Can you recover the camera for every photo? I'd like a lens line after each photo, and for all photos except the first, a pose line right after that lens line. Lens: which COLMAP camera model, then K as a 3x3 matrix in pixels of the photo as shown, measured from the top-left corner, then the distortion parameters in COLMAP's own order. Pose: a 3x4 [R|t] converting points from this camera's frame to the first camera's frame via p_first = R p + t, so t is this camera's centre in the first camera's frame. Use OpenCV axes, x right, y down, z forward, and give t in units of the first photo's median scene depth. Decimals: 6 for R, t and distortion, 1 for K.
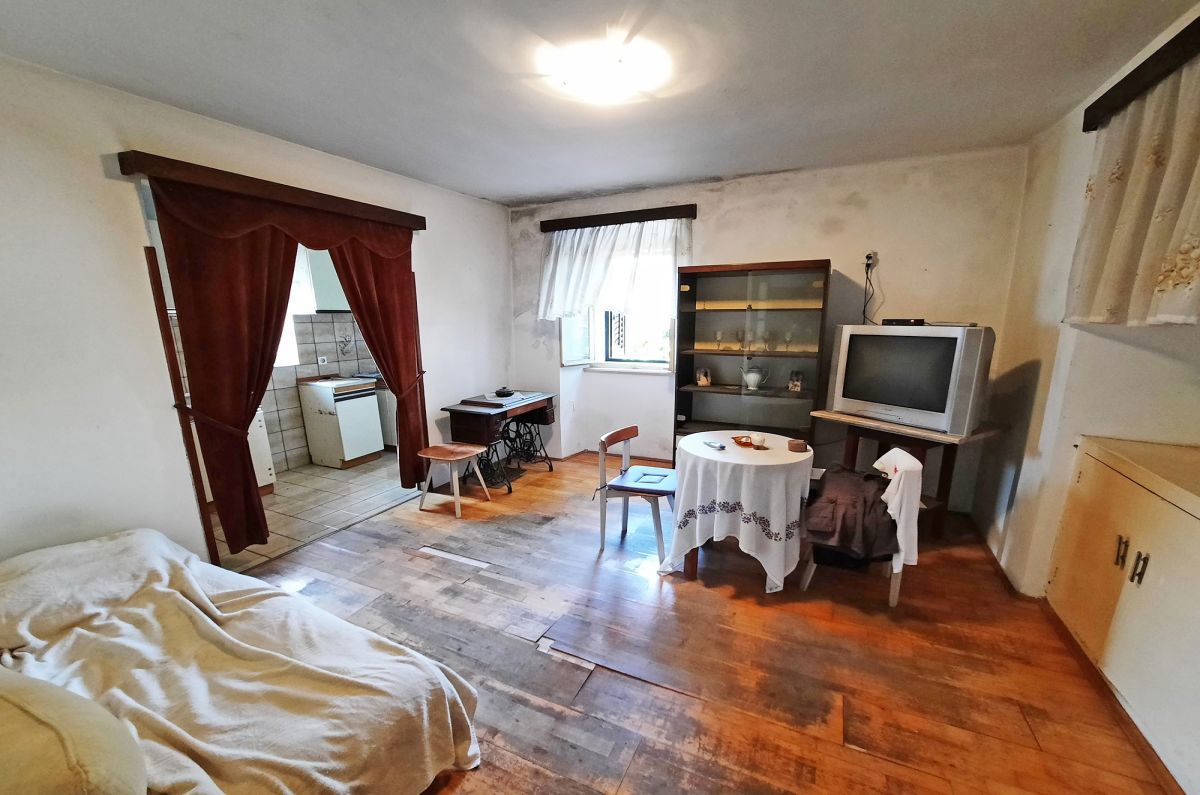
lens RADIAL K [[476.4, 0, 611.2], [0, 476.4, 419.3], [0, 0, 1]] dist [-0.010459, -0.000085]
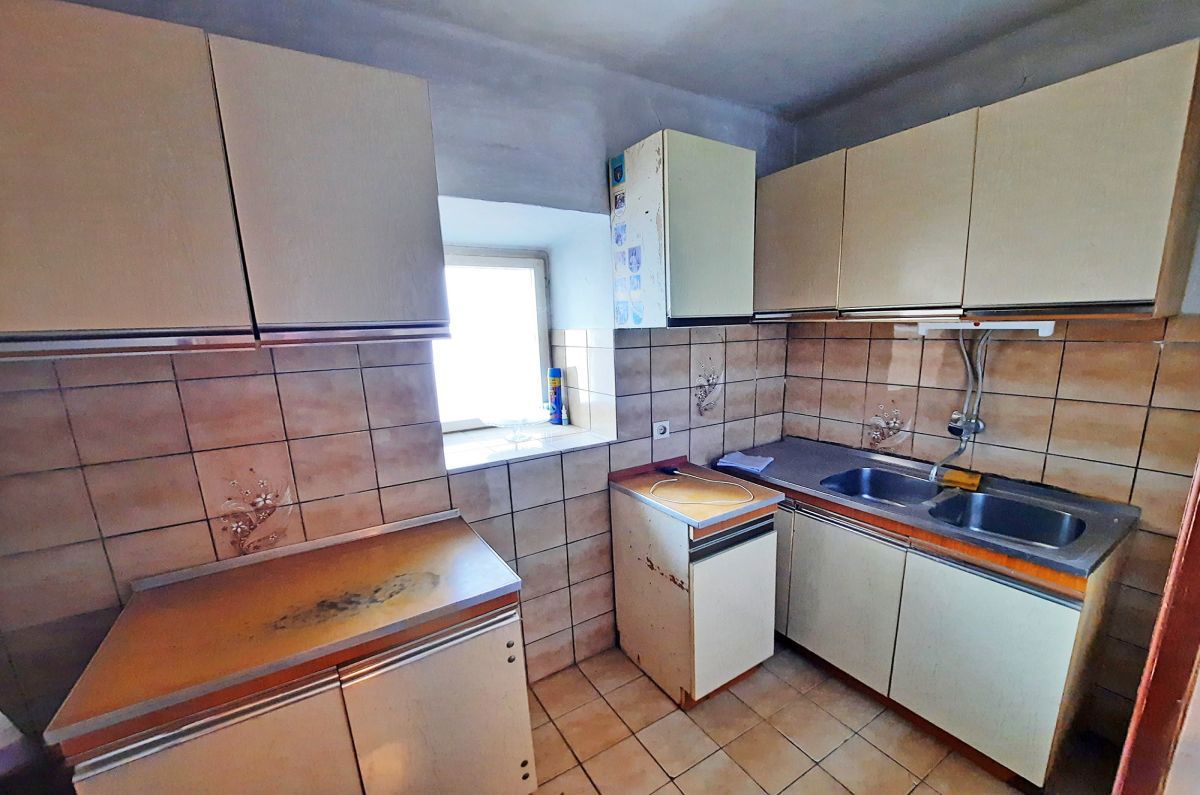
lens RADIAL K [[476.4, 0, 611.2], [0, 476.4, 419.3], [0, 0, 1]] dist [-0.010459, -0.000085]
pose [[0.843311, 0.093317, -0.529263, -0.429990], [-0.097445, 0.995036, 0.020173, -0.144258], [0.528518, 0.034561, 0.848218, 0.620415]]
